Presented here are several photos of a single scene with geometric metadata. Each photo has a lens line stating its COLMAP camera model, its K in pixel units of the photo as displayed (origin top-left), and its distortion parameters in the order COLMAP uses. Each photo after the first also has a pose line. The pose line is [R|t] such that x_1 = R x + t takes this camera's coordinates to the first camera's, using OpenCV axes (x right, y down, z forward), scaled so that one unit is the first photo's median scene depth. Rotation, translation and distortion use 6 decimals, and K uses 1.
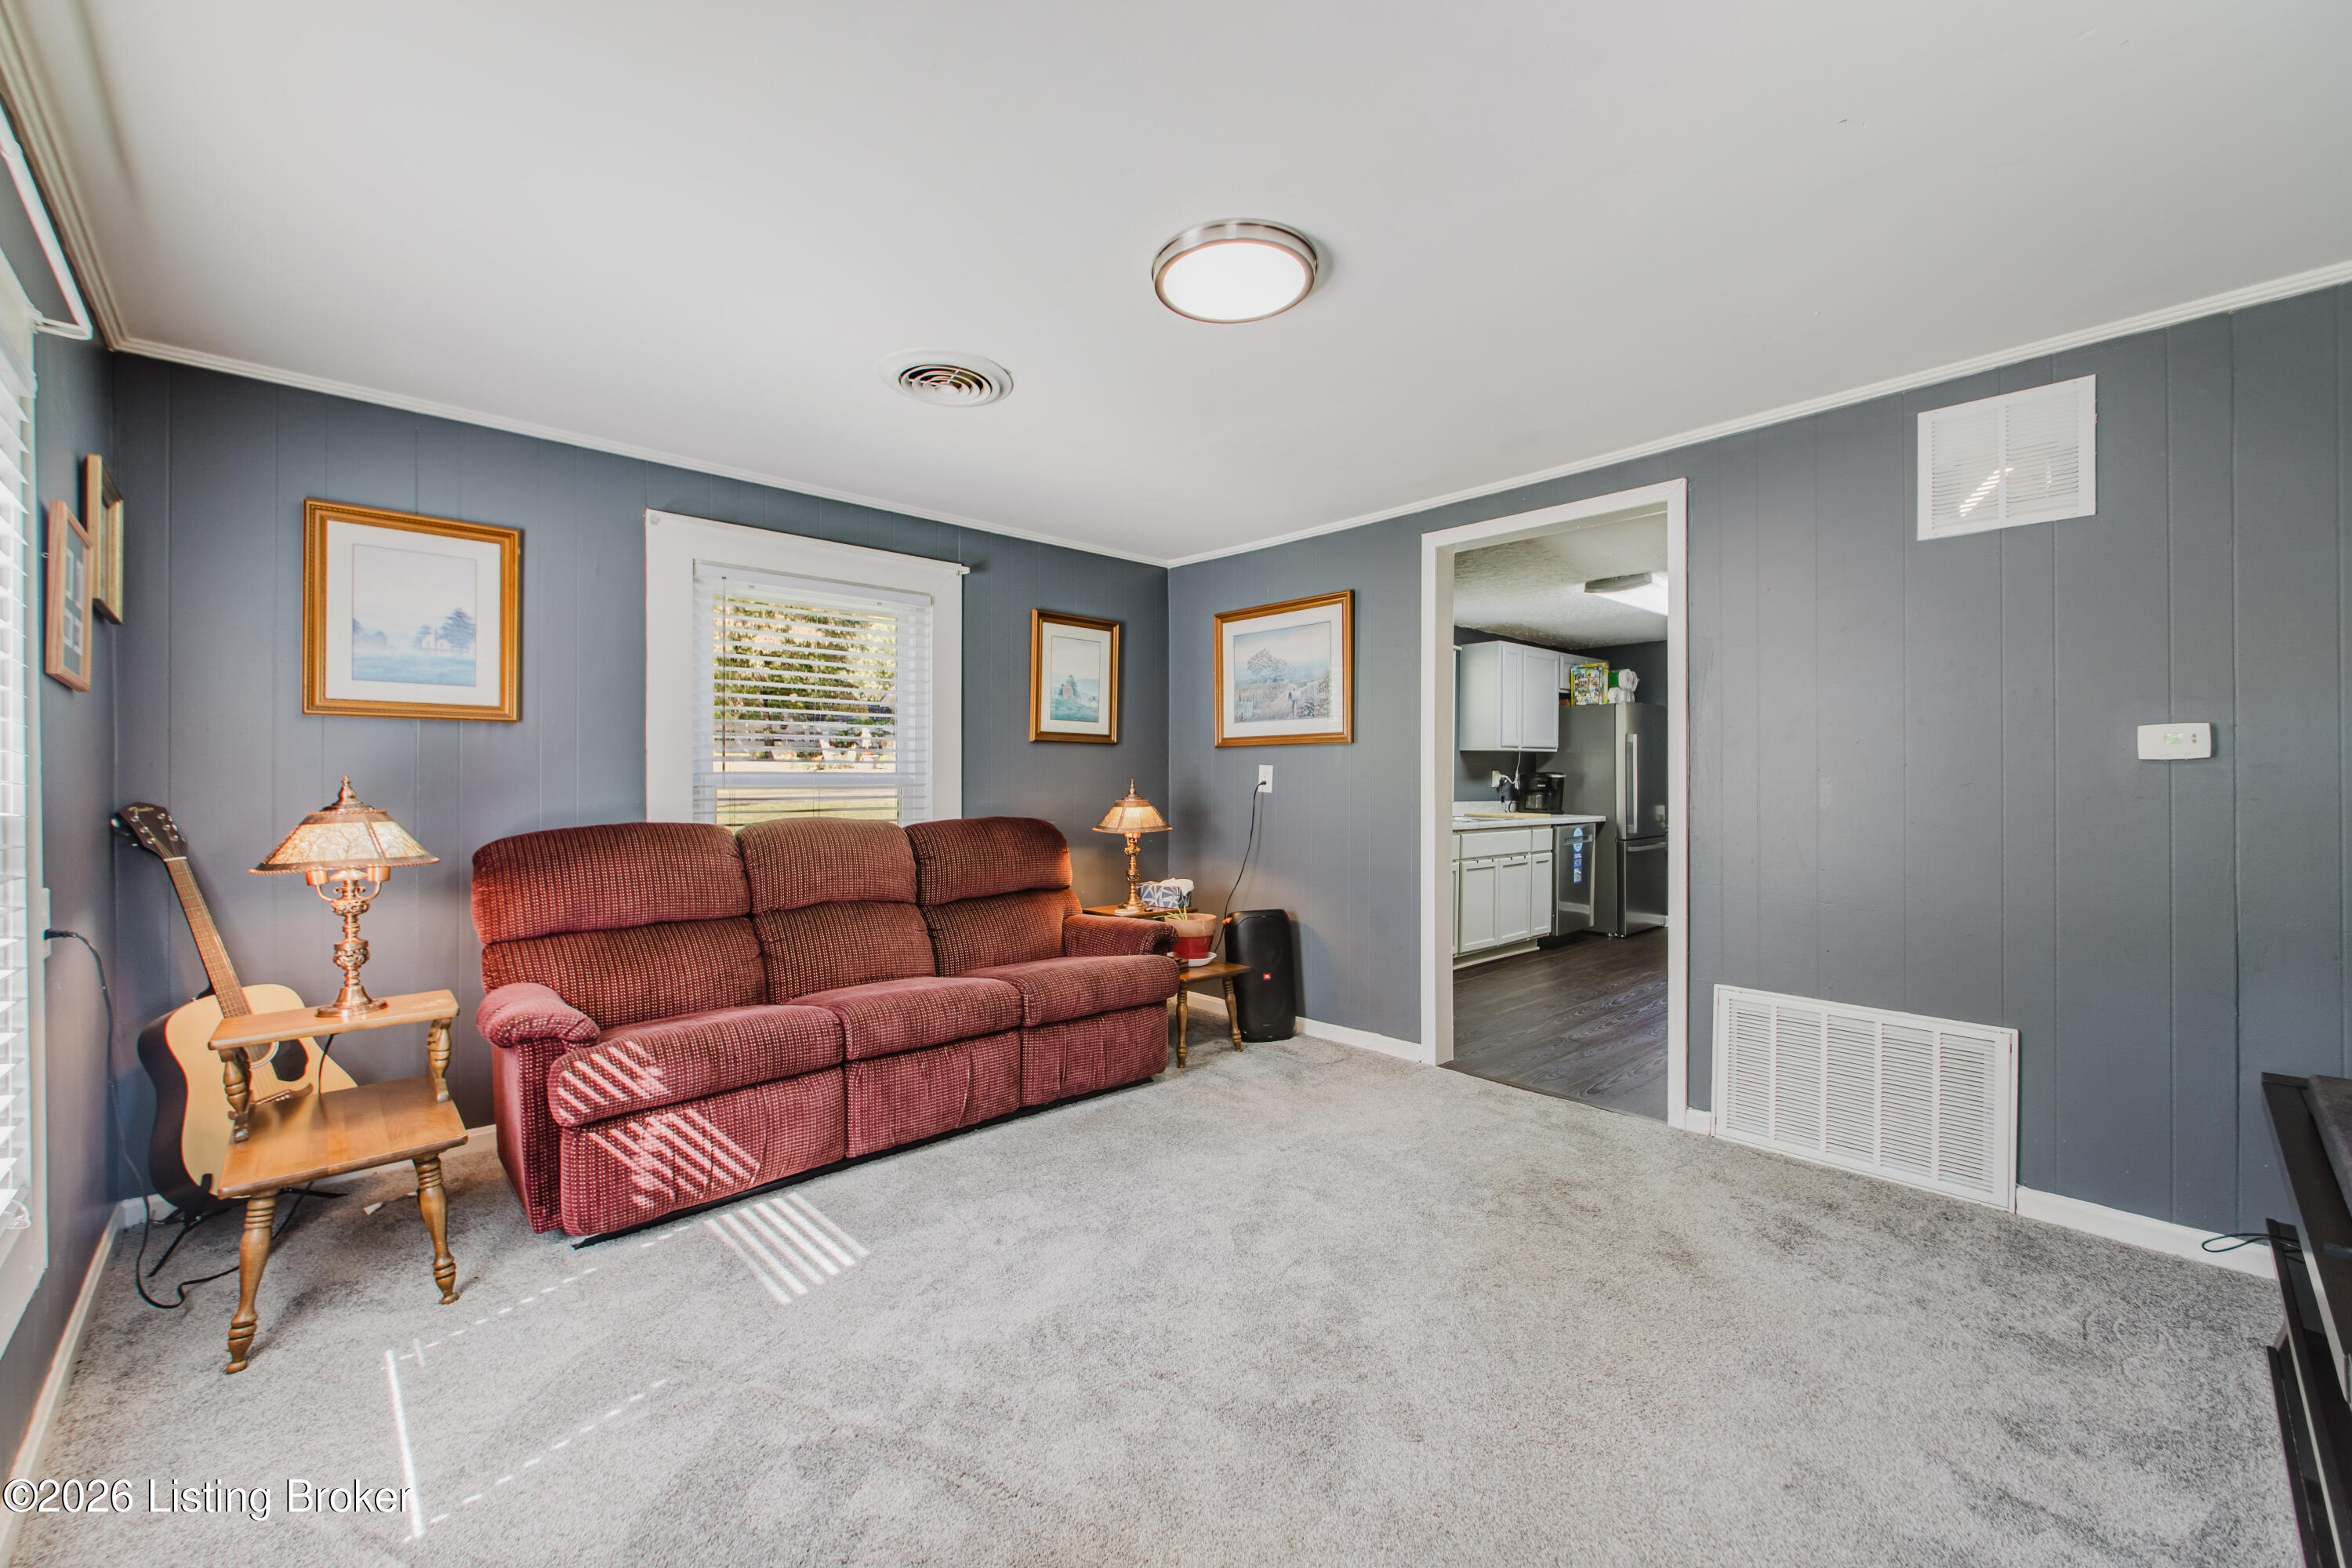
lens RADIAL K [[939.9, 0, 1166.1], [0, 939.9, 784.0], [0, 0, 1]] dist [0.001837, 0.000022]
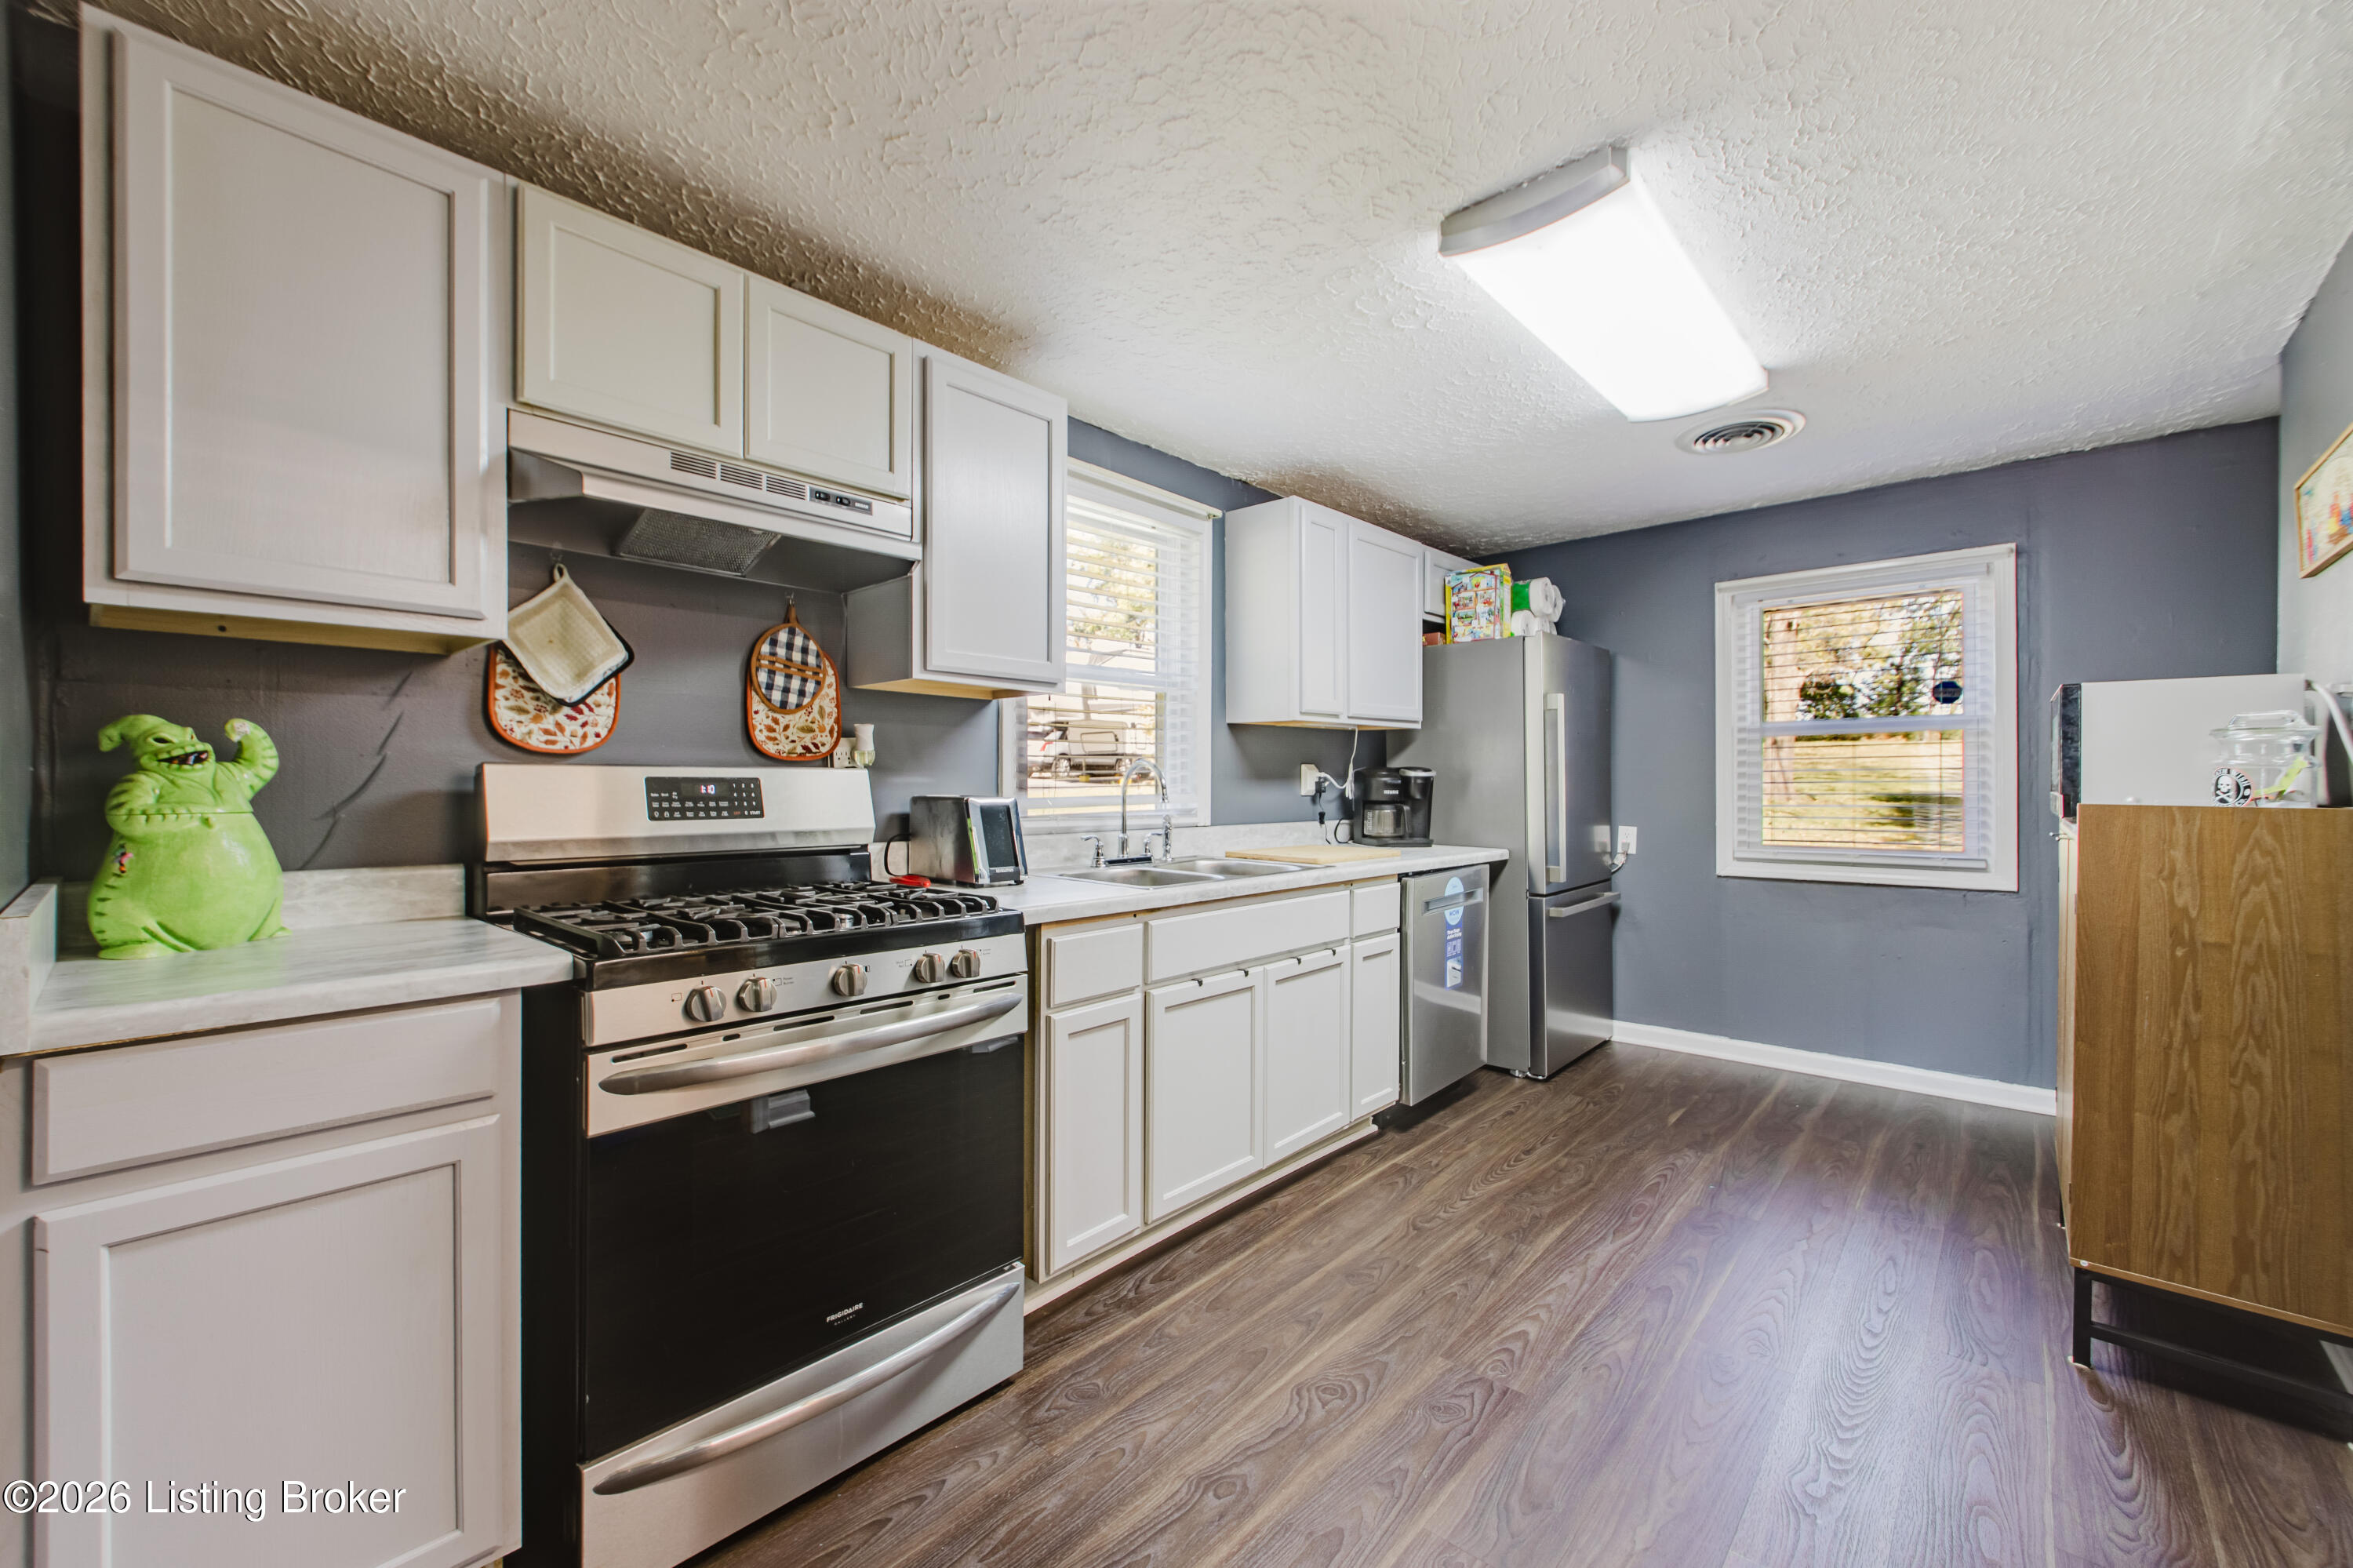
lens RADIAL K [[940.4, 0, 1182.4], [0, 940.4, 784.6], [0, 0, 1]] dist [0.001837, 0.000022]
pose [[0.995474, -0.007773, 0.094717, 0.232811], [0.008283, 0.999953, -0.004995, -0.000799], [-0.094674, 0.005757, 0.995492, 0.485803]]
